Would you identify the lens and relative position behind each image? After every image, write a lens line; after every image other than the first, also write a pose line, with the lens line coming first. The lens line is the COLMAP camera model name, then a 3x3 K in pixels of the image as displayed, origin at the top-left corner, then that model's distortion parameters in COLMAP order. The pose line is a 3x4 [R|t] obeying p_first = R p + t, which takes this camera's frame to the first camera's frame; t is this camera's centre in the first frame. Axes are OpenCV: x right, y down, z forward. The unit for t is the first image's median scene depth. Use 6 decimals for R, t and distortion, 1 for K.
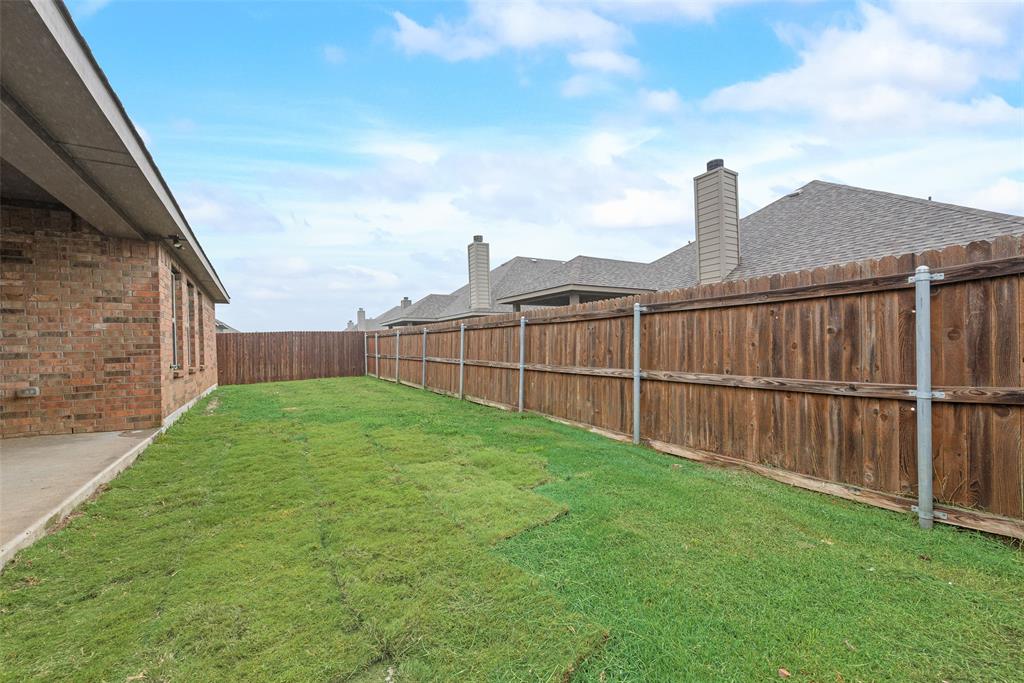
lens RADIAL K [[414.3, 0, 513.7], [0, 414.3, 350.7], [0, 0, 1]] dist [0.000160, -0.000340]
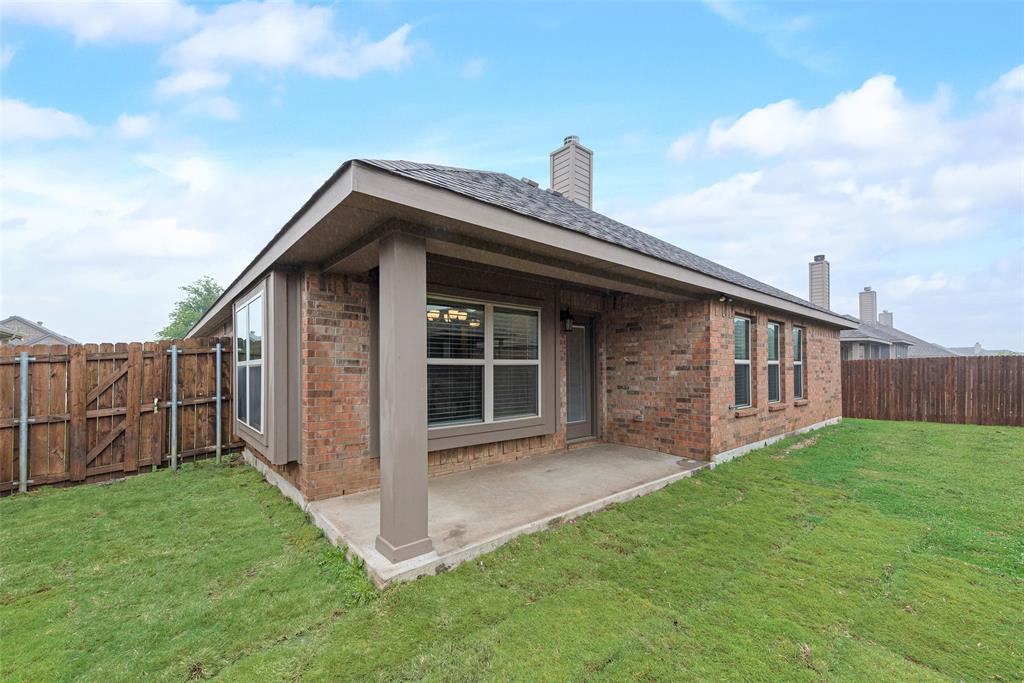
lens RADIAL K [[409.5, 0, 512.1], [0, 409.5, 361.5], [0, 0, 1]] dist [0.003292, 0.000074]
pose [[0.159688, 0.008351, -0.987132, 0.178712], [-0.015490, 0.999862, 0.005953, -0.093704], [0.987046, 0.014340, 0.159795, 0.294550]]
